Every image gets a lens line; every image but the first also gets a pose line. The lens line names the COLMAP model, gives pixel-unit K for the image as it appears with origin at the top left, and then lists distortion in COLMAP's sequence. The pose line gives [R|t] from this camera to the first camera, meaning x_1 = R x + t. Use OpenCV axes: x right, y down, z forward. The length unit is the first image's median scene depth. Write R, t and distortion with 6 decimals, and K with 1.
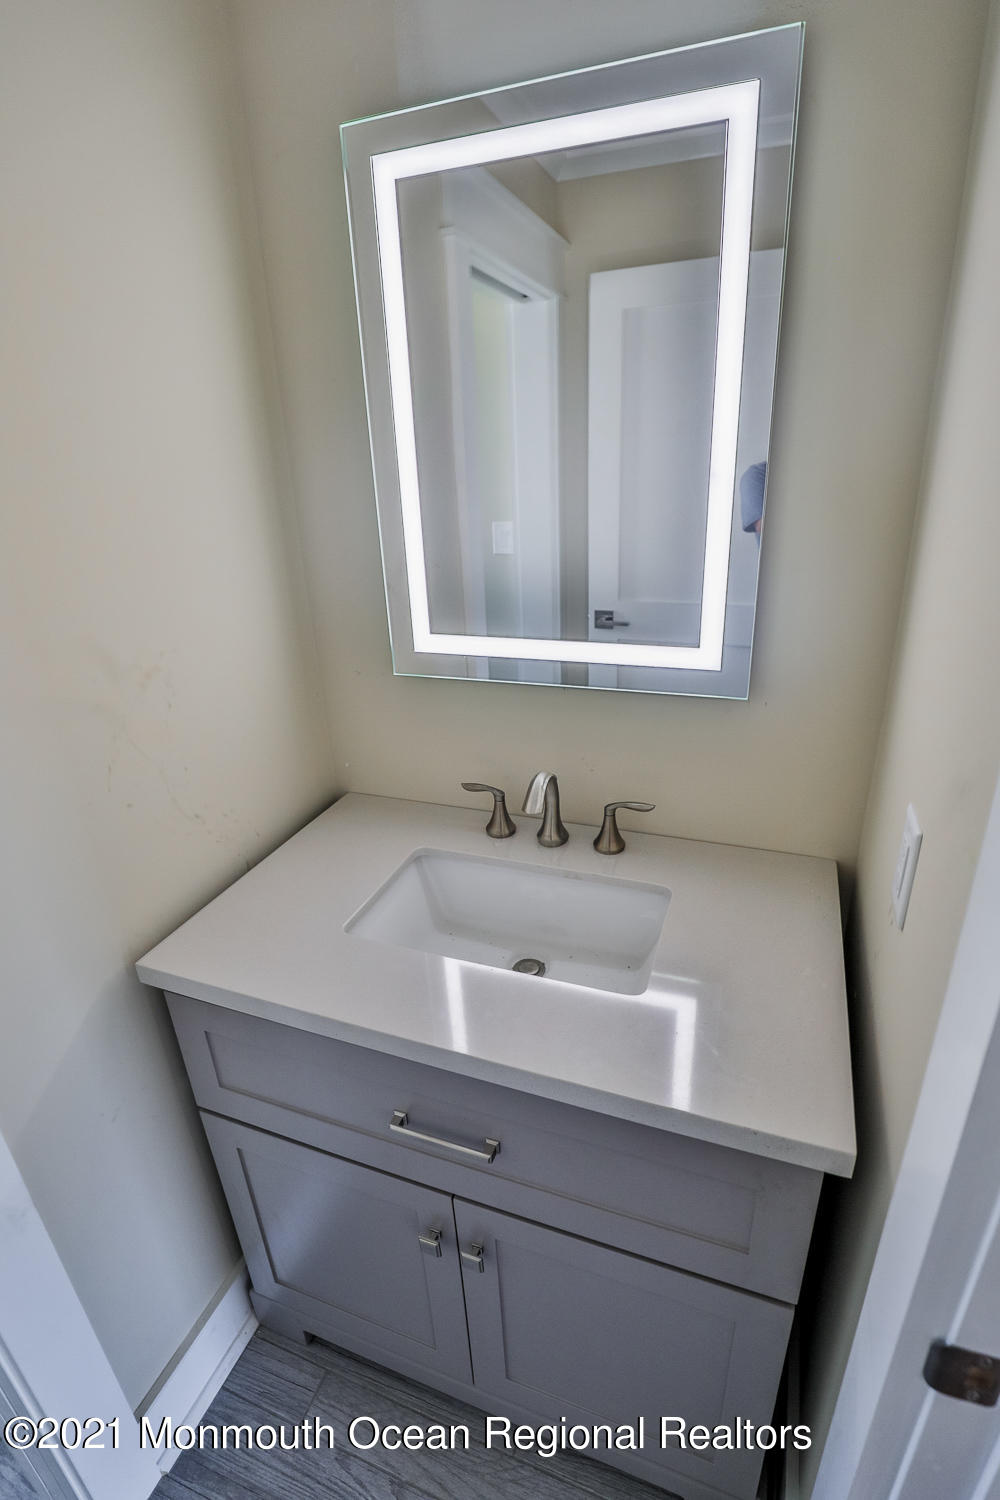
lens RADIAL K [[724.8, 0, 506.8], [0, 724.8, 745.6], [0, 0, 1]] dist [-0.036648, 0.006607]
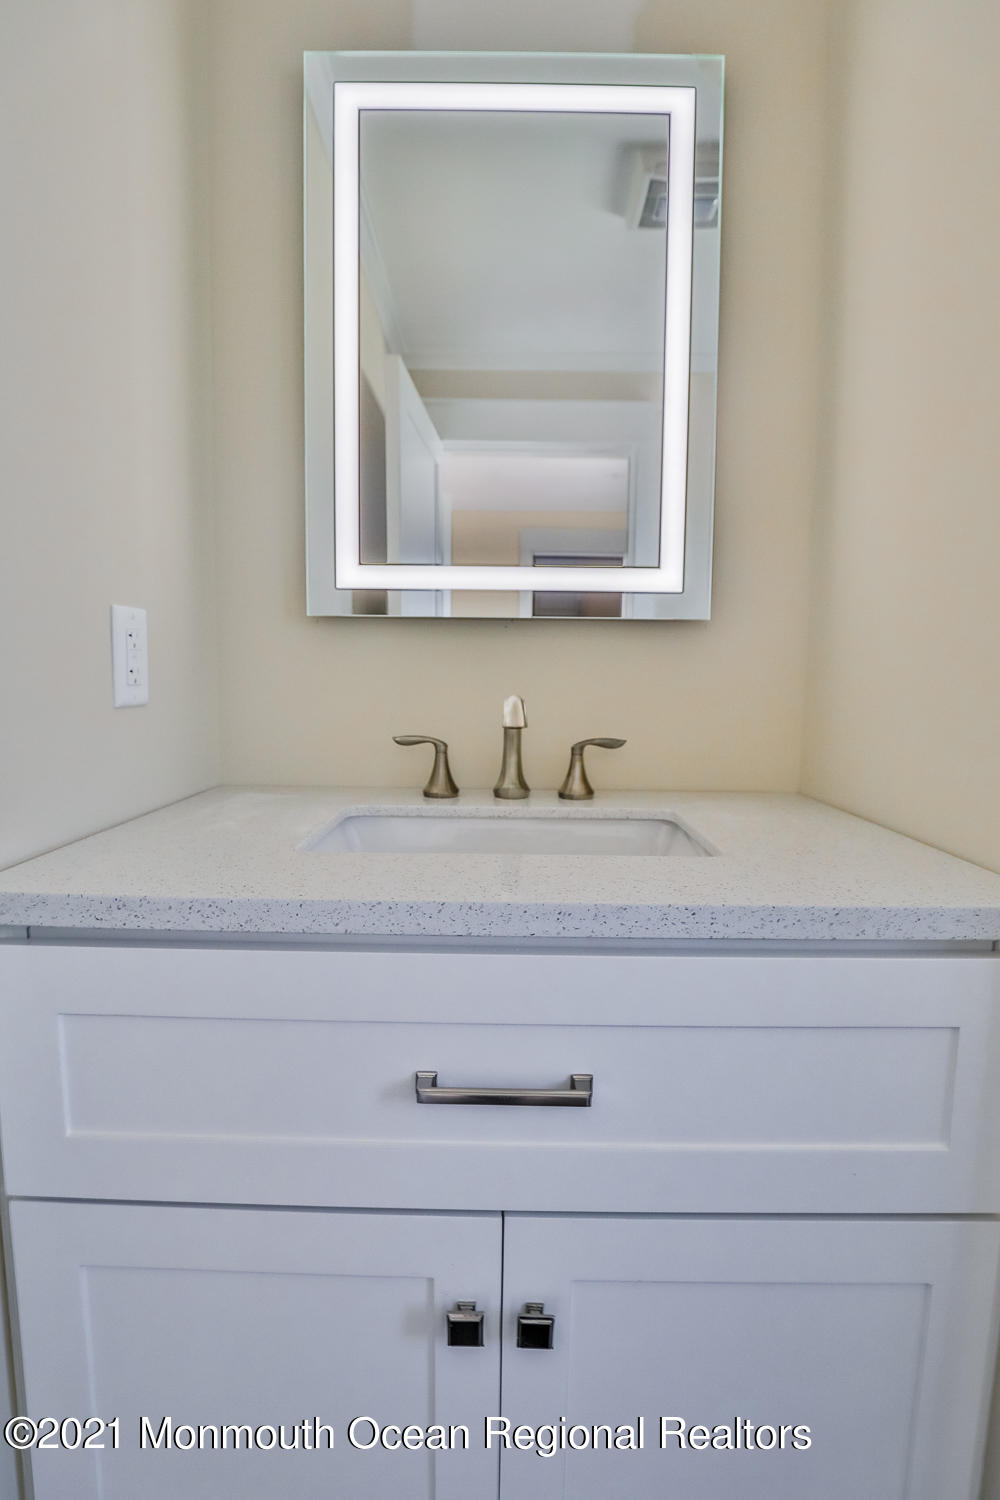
lens RADIAL K [[724.8, 0, 506.8], [0, 724.8, 745.6], [0, 0, 1]] dist [-0.036648, 0.006607]
pose [[0.937570, 0.023635, 0.346993, -0.239382], [0.078952, 0.957179, -0.278522, 0.317421], [-0.338717, 0.288530, 0.895556, 0.234134]]
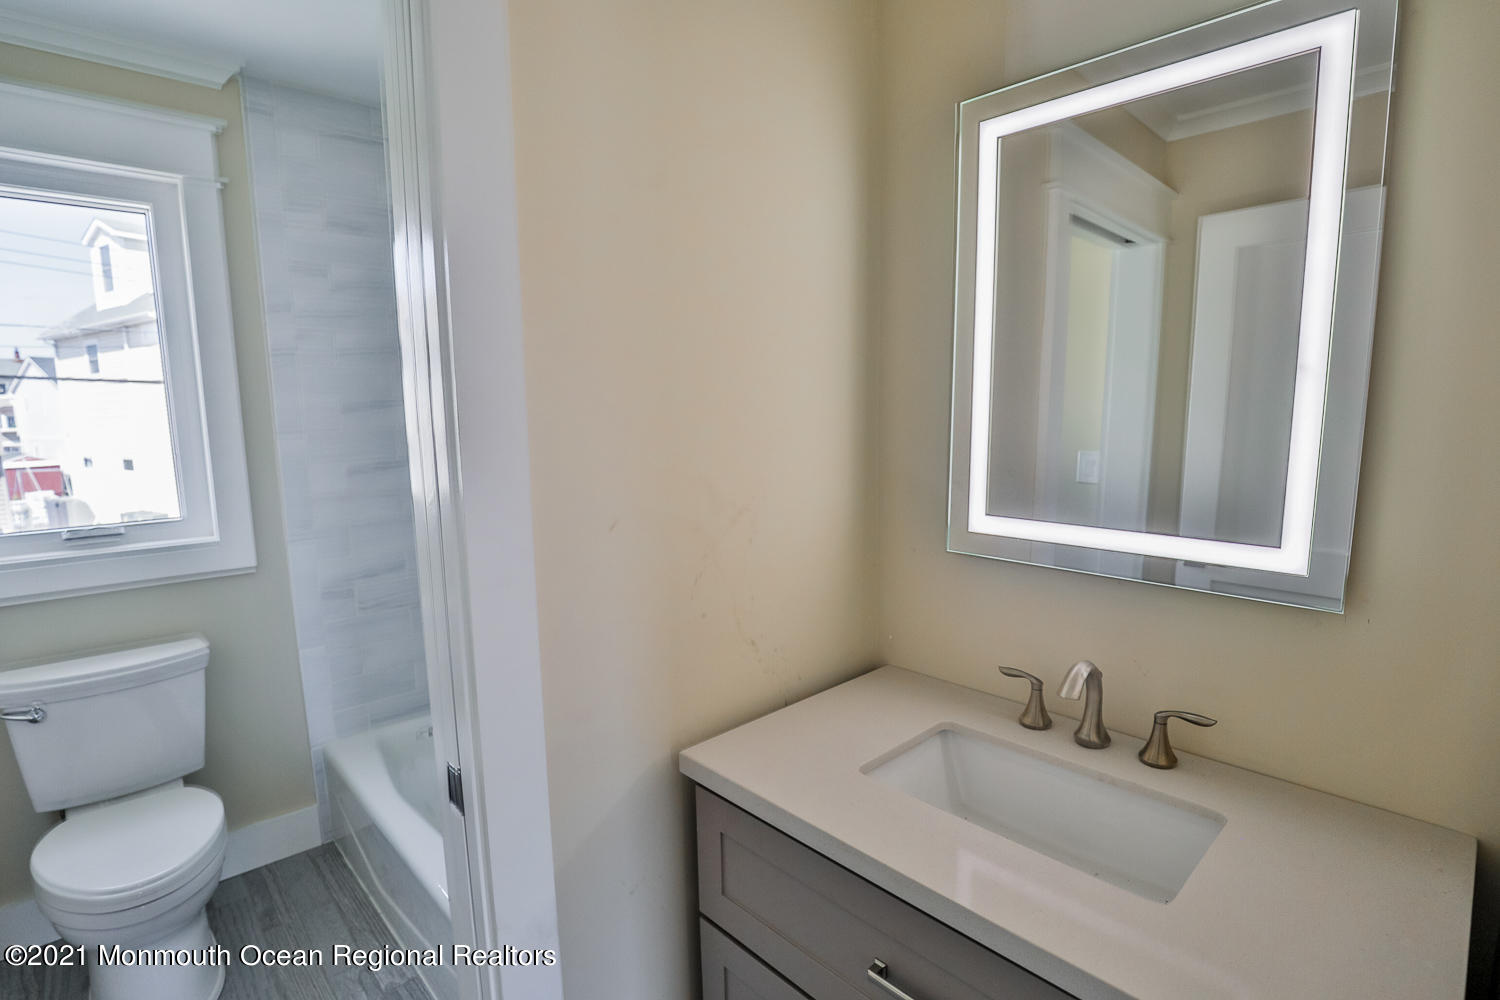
lens RADIAL K [[724.8, 0, 757.9], [0, 724.8, 507.0], [0, 0, 1]] dist [-0.036648, 0.006607]
pose [[0.899259, 0.093439, -0.427319, 0.044889], [-0.192913, 0.961497, -0.195726, 0.105576], [0.392578, 0.258444, 0.882660, -0.065312]]
